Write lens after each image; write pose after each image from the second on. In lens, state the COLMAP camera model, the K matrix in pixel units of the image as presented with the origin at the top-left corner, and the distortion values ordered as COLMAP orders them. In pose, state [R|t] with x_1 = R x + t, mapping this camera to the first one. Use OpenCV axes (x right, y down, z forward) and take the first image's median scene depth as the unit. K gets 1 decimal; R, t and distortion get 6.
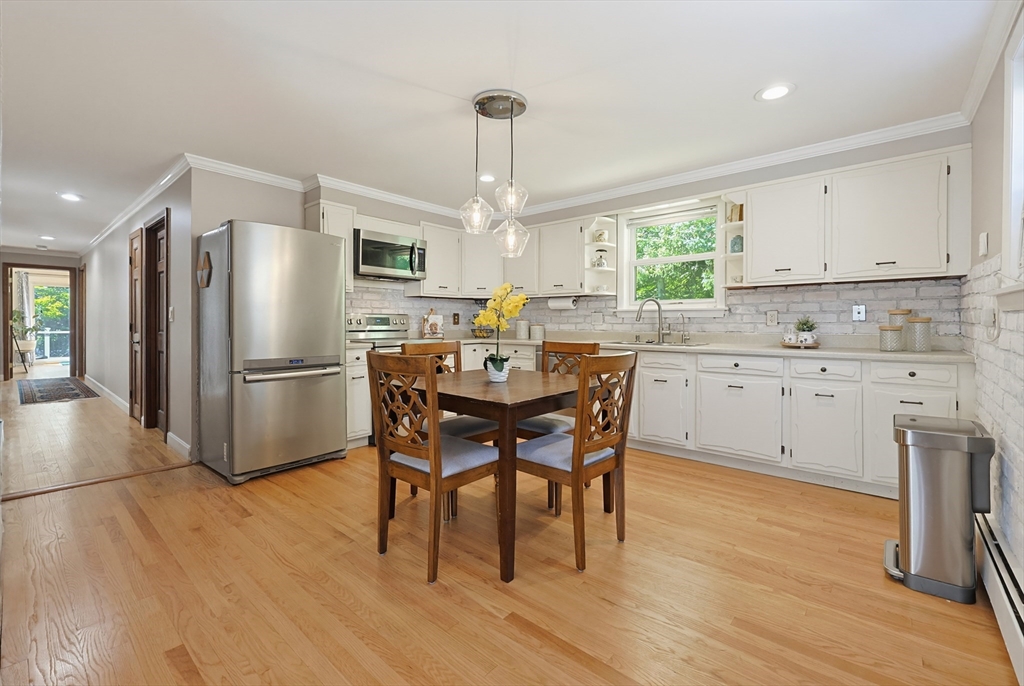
lens RADIAL K [[438.3, 0, 517.8], [0, 438.3, 326.3], [0, 0, 1]] dist [-0.005246, 0.002426]
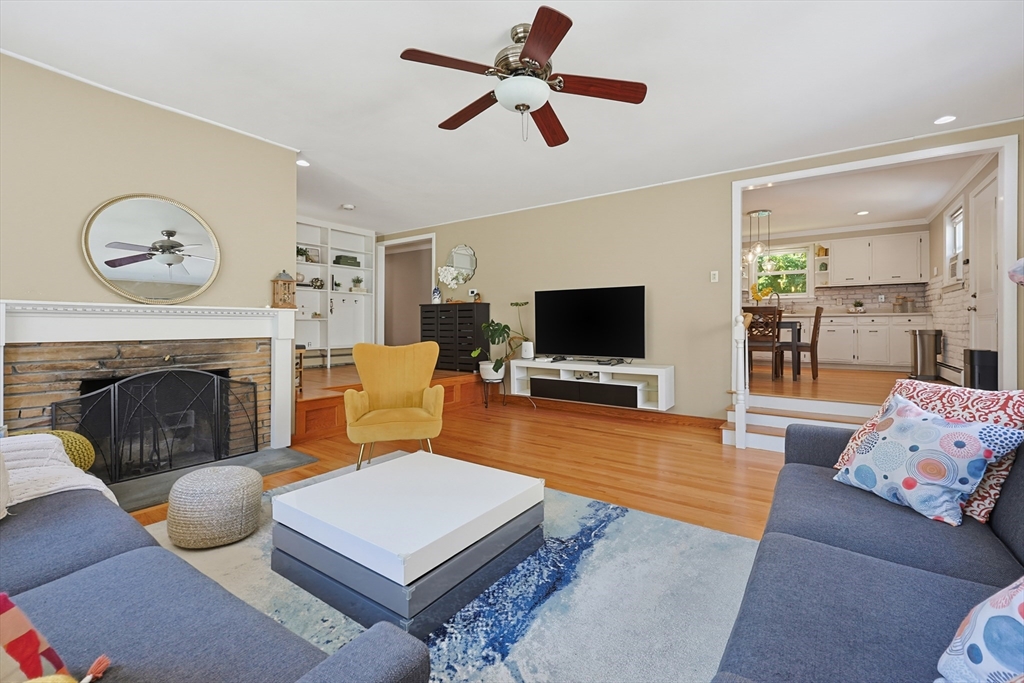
lens RADIAL K [[438.3, 0, 507.8], [0, 438.3, 322.5], [0, 0, 1]] dist [-0.005246, 0.002426]
pose [[0.997740, 0.002925, 0.067133, -1.030595], [-0.001725, 0.999838, -0.017920, 0.108800], [-0.067175, 0.017763, 0.997583, -0.889951]]
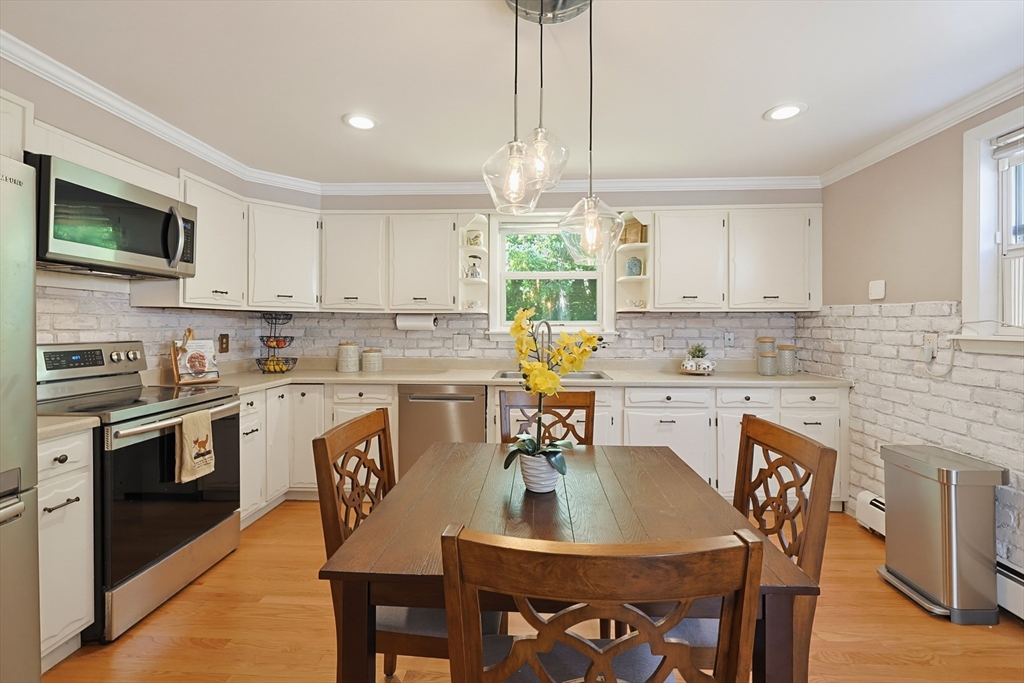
lens RADIAL K [[438.3, 0, 513.7], [0, 438.3, 325.1], [0, 0, 1]] dist [-0.005246, 0.002426]
pose [[0.791643, 0.002900, 0.610977, -0.253778], [0.003751, 0.999947, -0.009607, -0.045758], [-0.610972, 0.009897, 0.791590, 0.364592]]
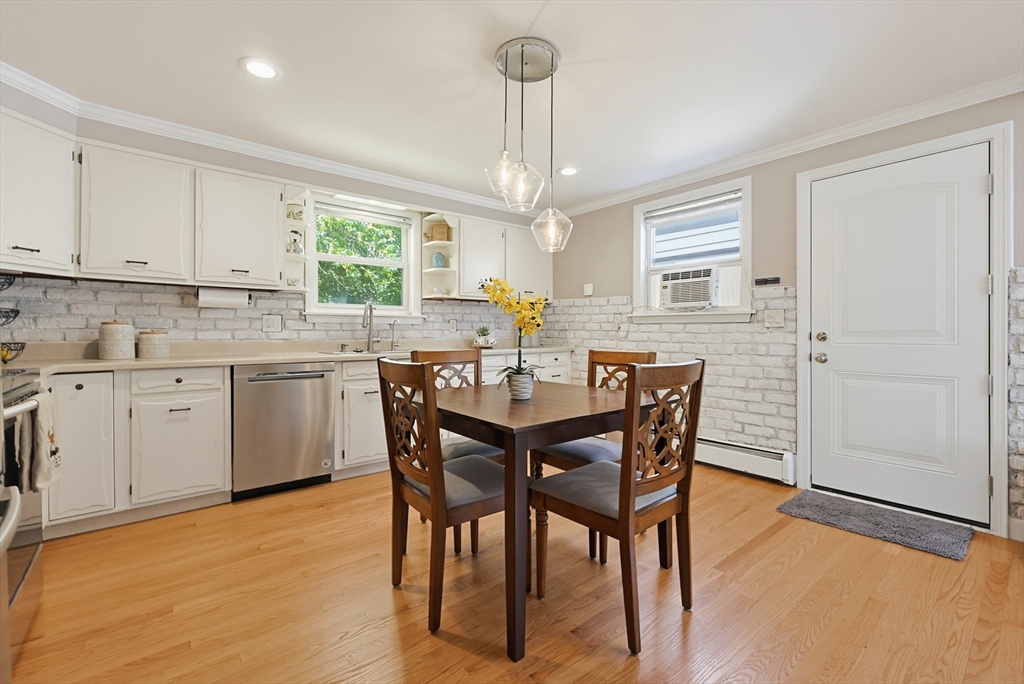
lens RADIAL K [[438.3, 0, 519.6], [0, 438.3, 334.7], [0, 0, 1]] dist [-0.005246, 0.002426]
pose [[0.167156, -0.005857, 0.985913, -0.524775], [0.011047, 0.999931, 0.004067, 0.003041], [-0.985869, 0.010211, 0.167209, 0.540685]]
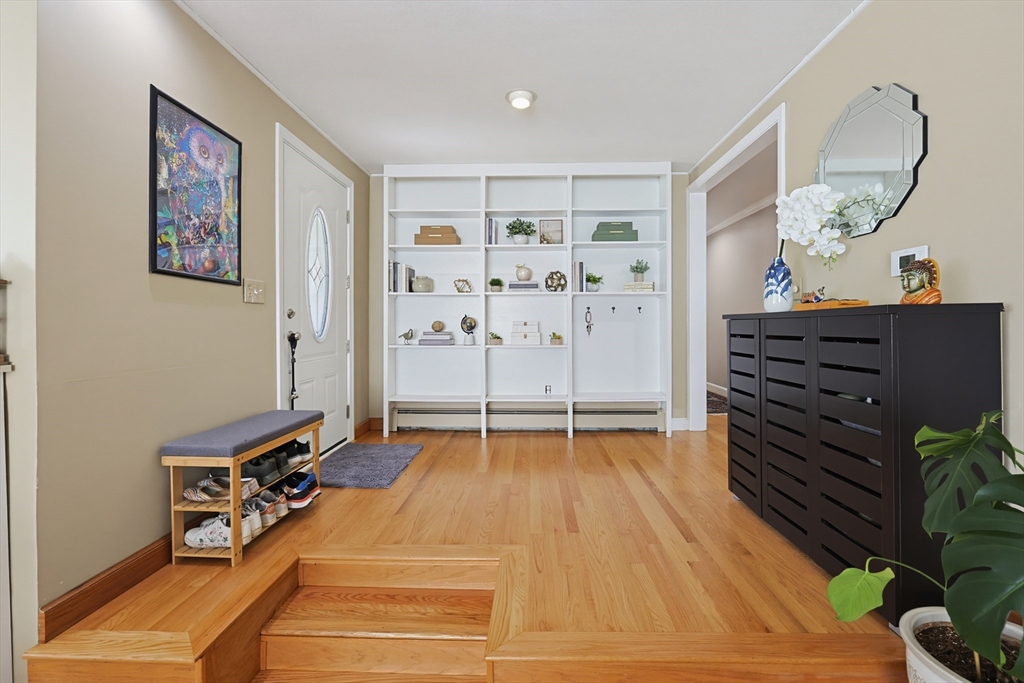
lens RADIAL K [[438.3, 0, 519.4], [0, 438.3, 334.3], [0, 0, 1]] dist [-0.005246, 0.002426]
pose [[0.633140, 0.014335, -0.773904, -0.966140], [-0.007933, 0.999896, 0.012031, 0.028490], [0.773996, -0.001478, 0.633188, 0.257909]]
